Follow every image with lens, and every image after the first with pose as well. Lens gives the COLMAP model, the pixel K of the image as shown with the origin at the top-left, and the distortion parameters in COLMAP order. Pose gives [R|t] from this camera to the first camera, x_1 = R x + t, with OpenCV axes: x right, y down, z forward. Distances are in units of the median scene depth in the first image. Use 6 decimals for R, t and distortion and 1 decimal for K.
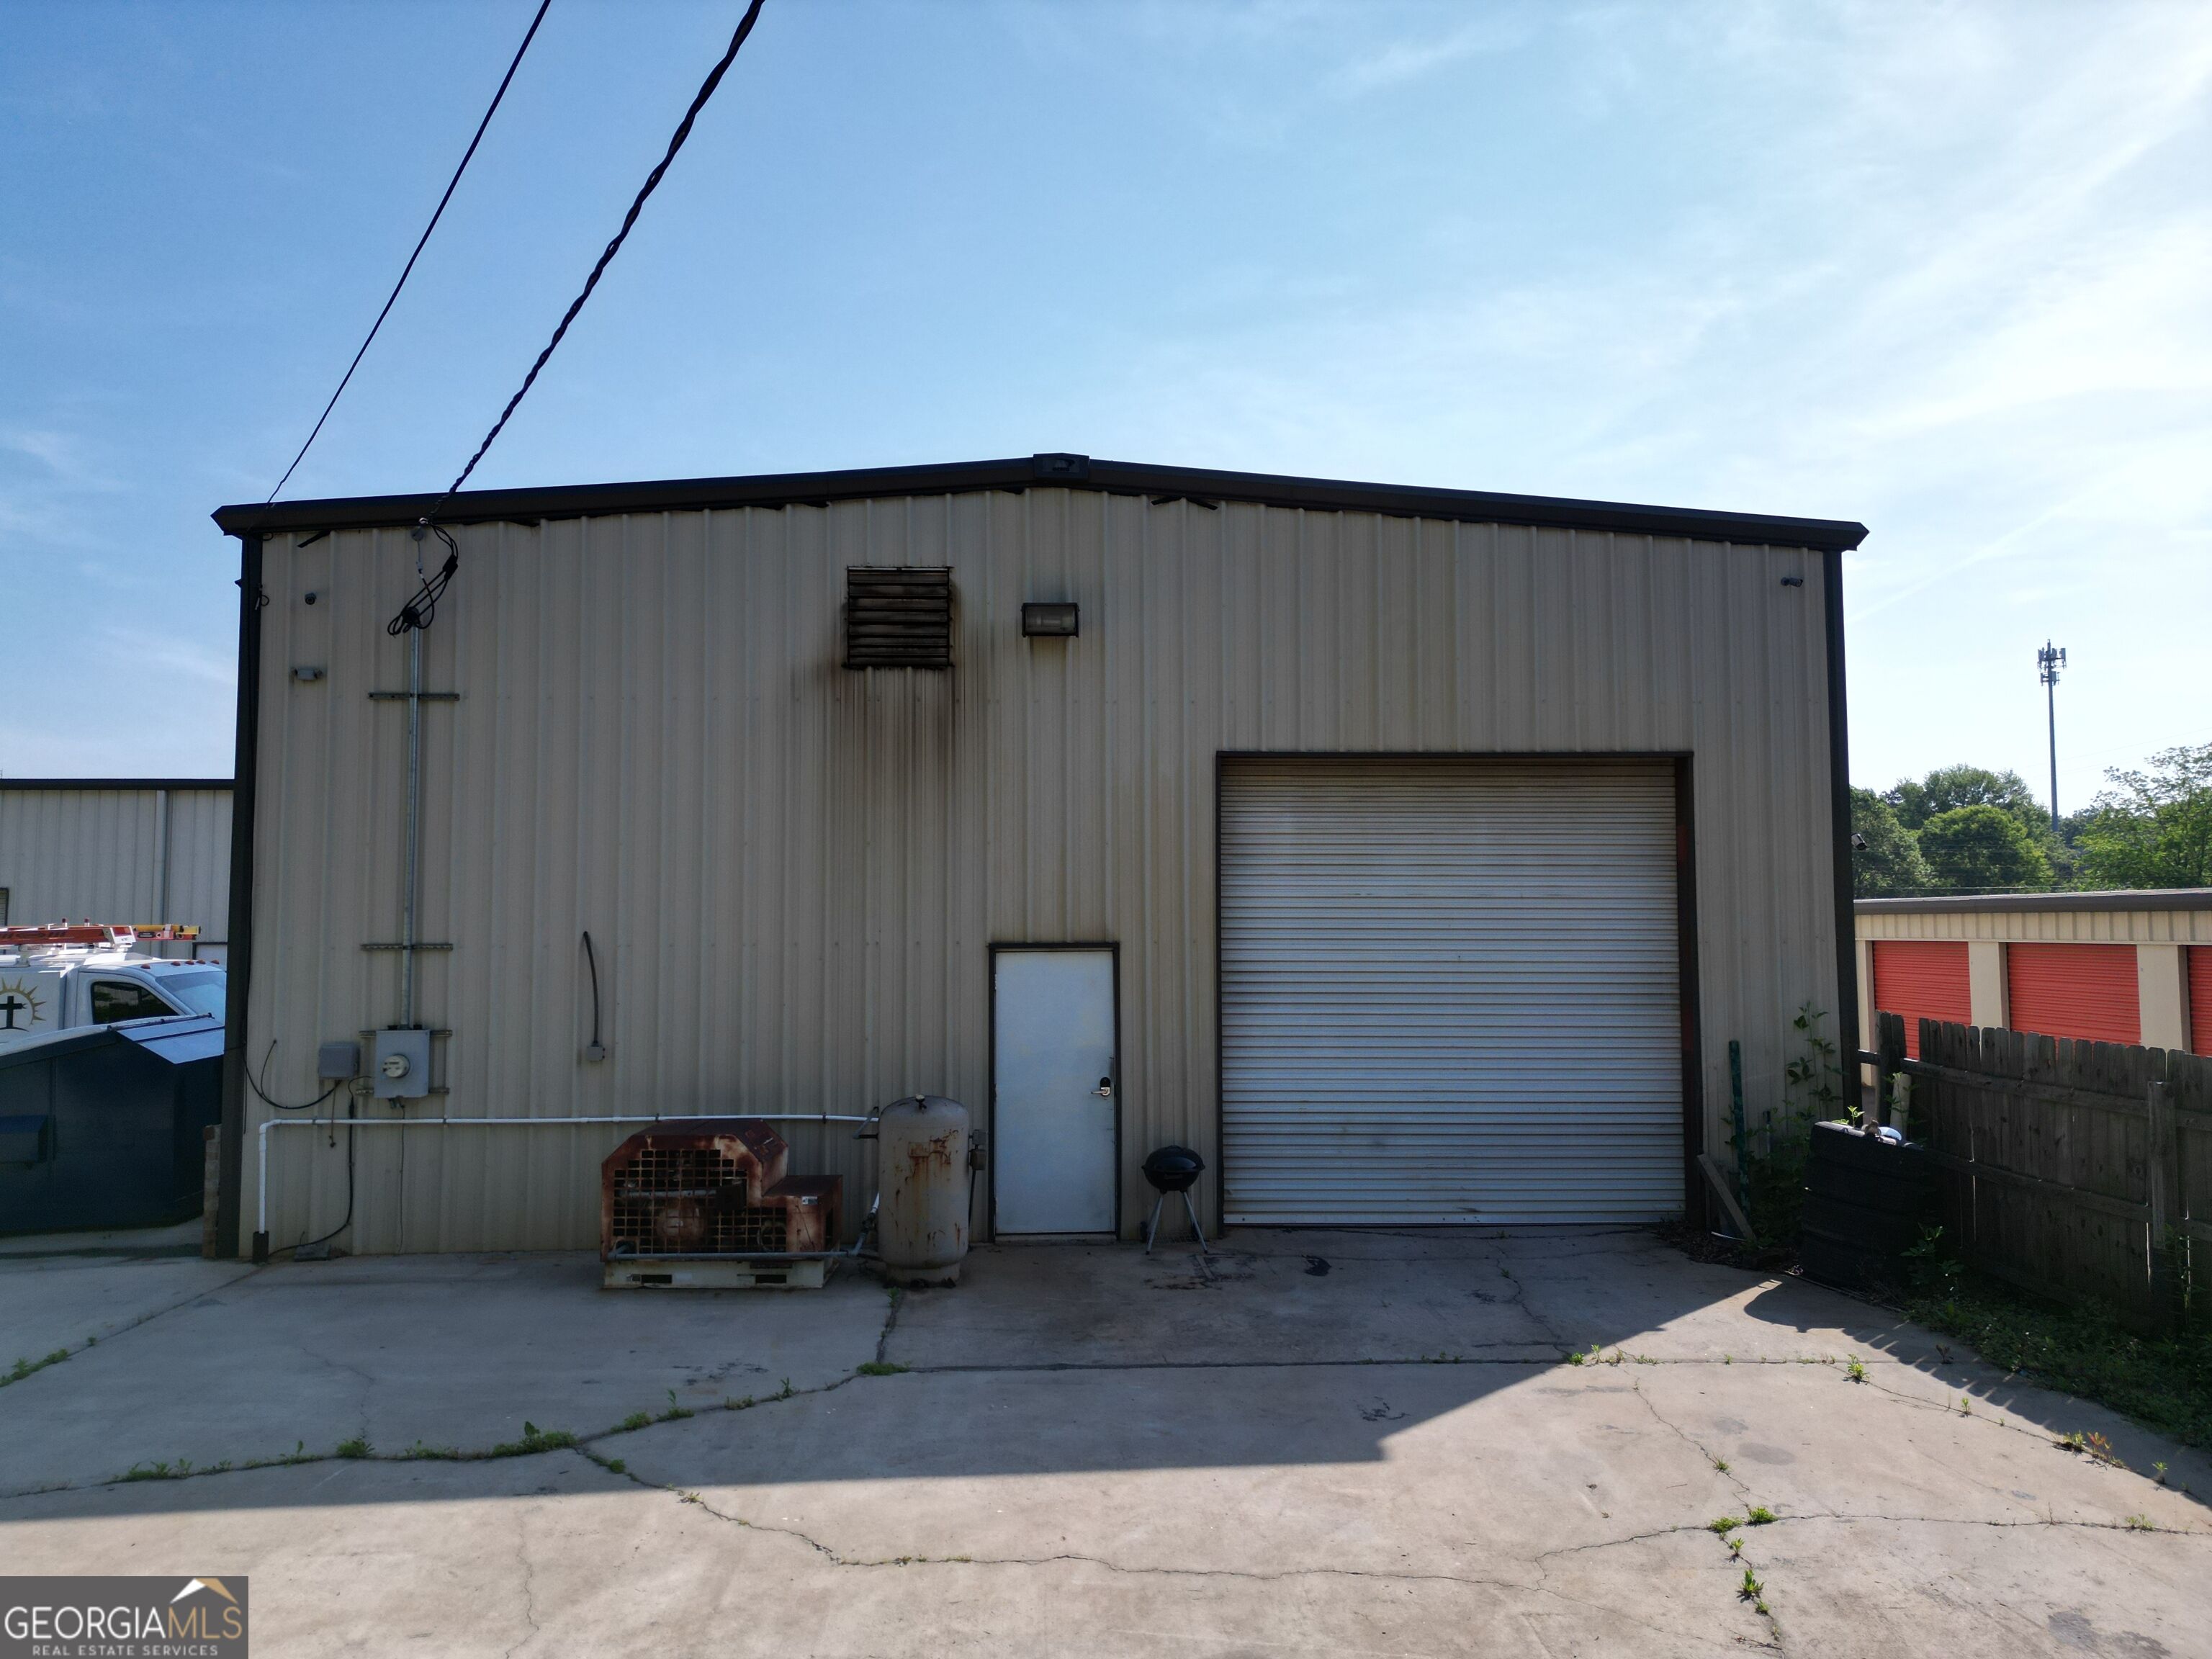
lens RADIAL K [[1572.0, 0, 1117.4], [0, 1572.0, 830.8], [0, 0, 1]] dist [0.134816, -0.187225]
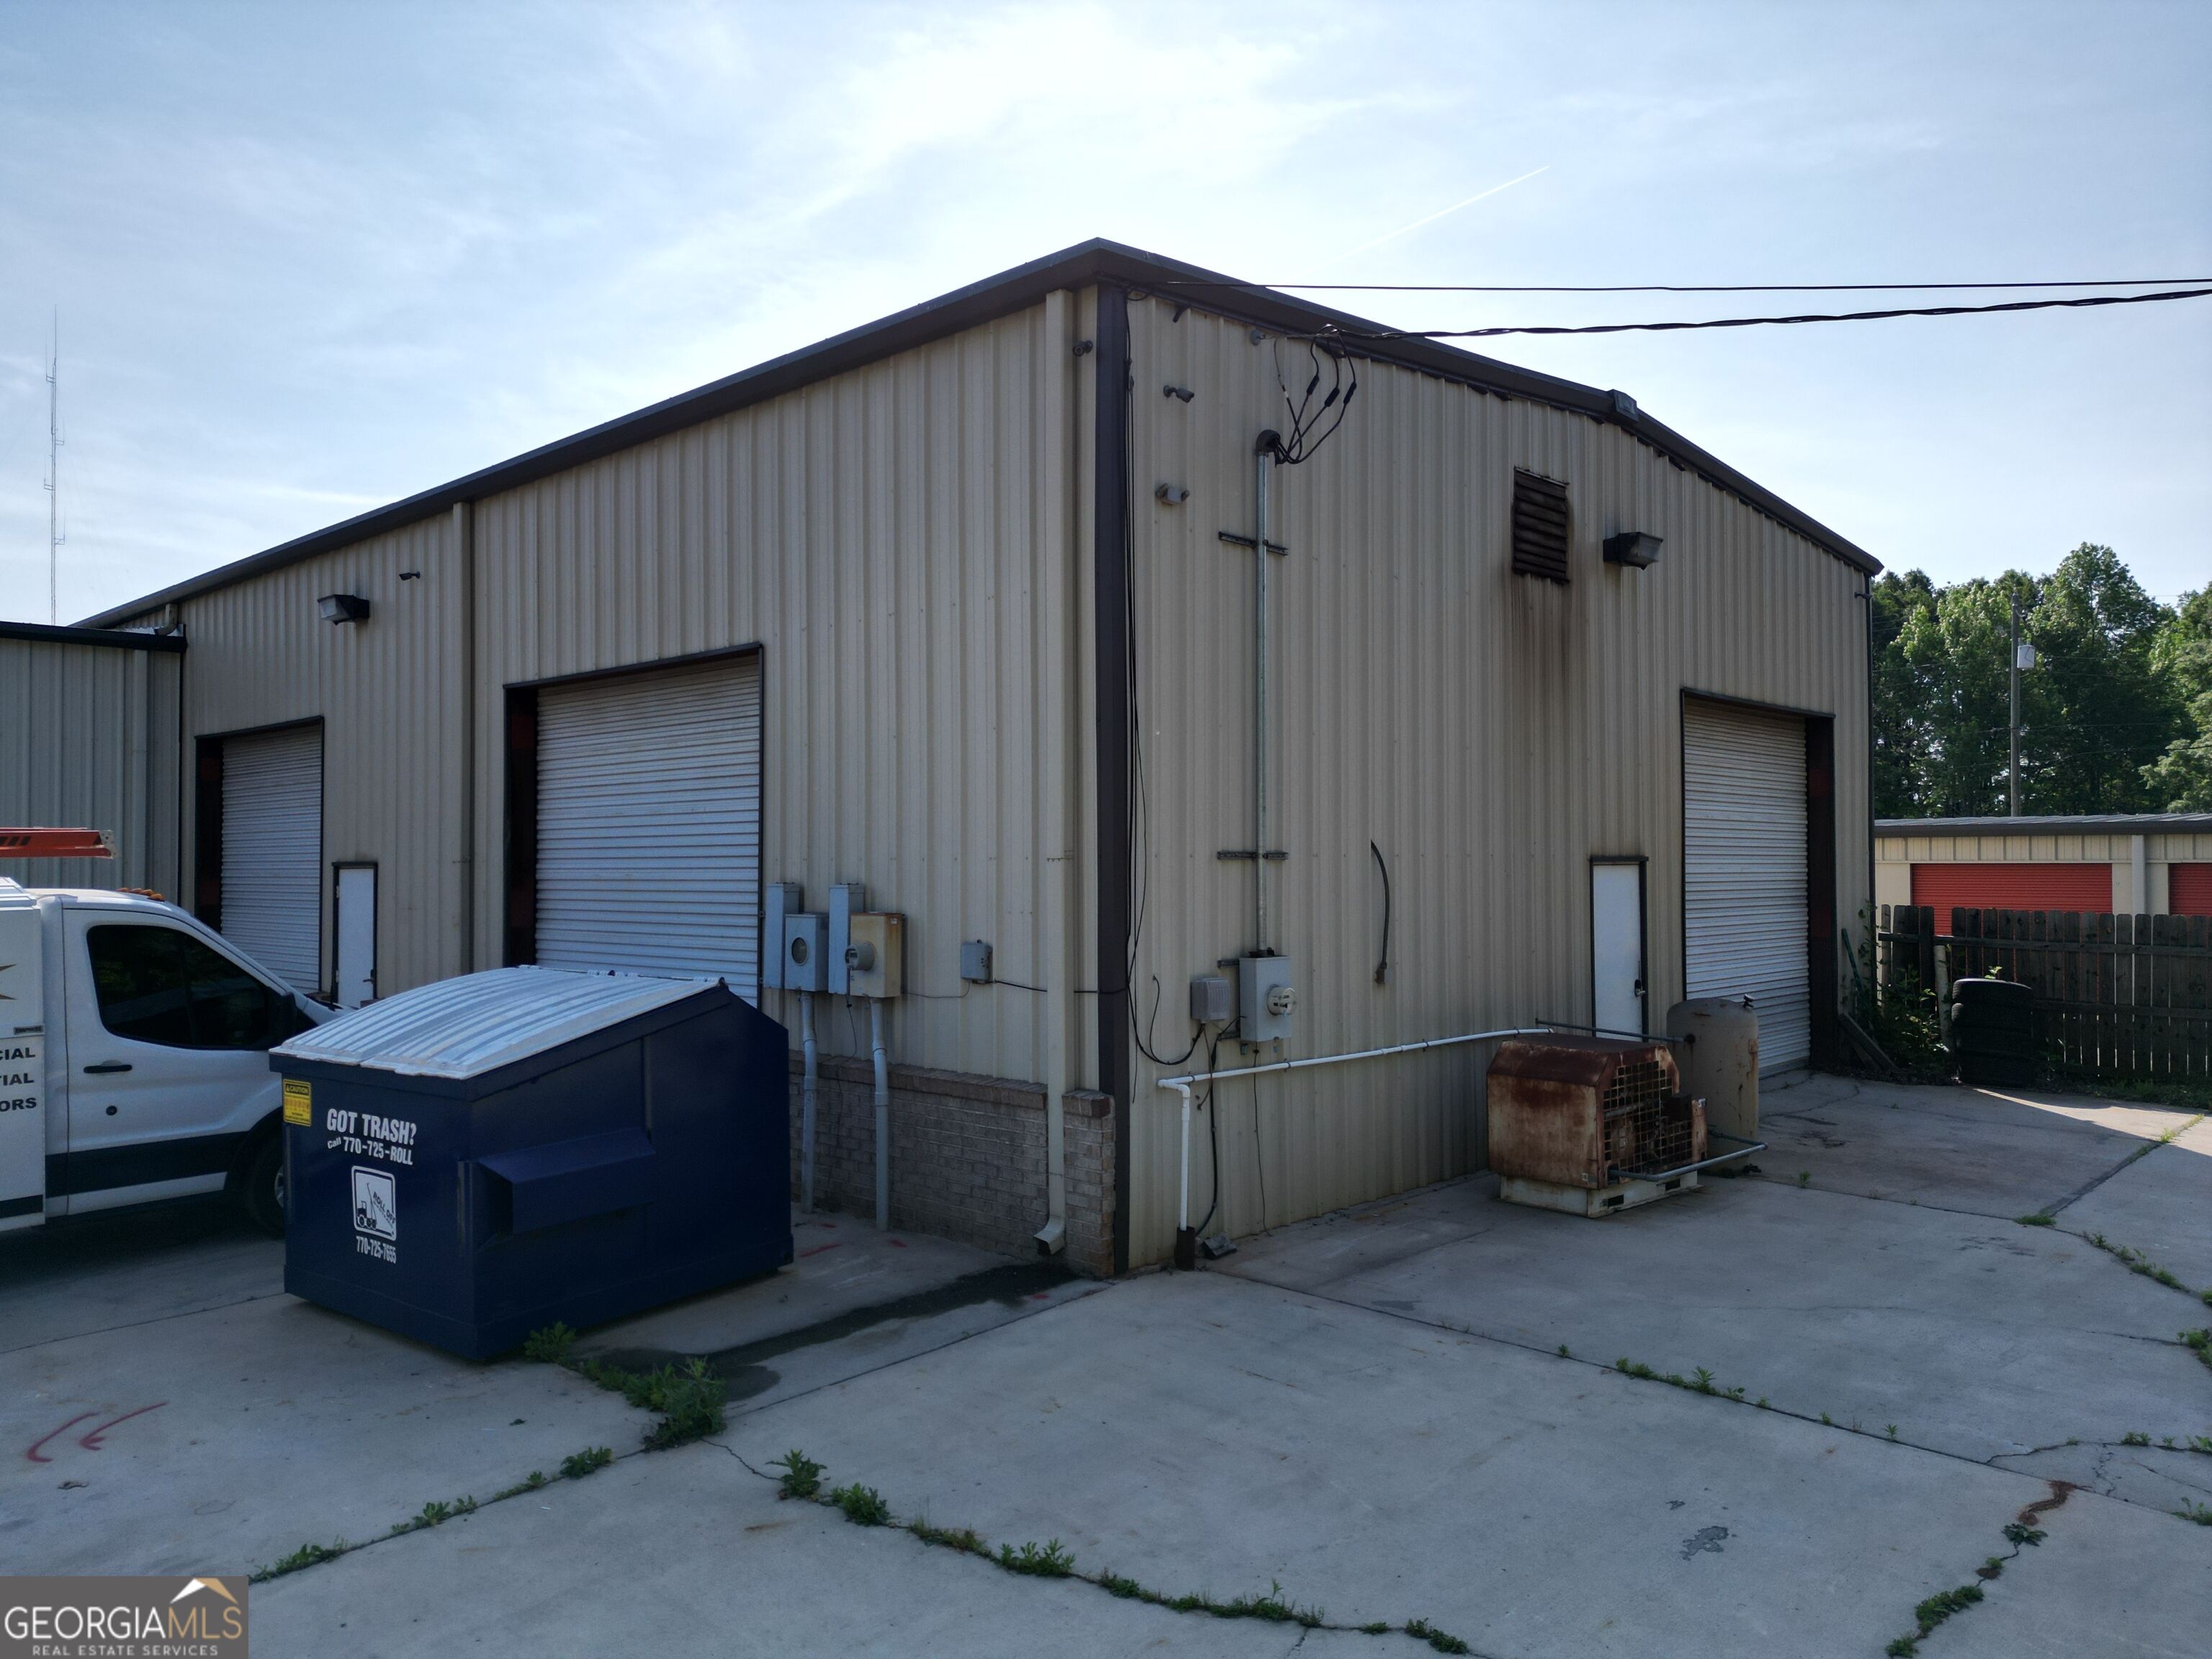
lens RADIAL K [[1572.0, 0, 1117.4], [0, 1572.0, 830.8], [0, 0, 1]] dist [0.134816, -0.187225]
pose [[0.703736, 0.014859, 0.710306, -1.031773], [-0.043815, 0.998786, 0.022516, 0.044175], [-0.709110, -0.046967, 0.703532, 0.480091]]
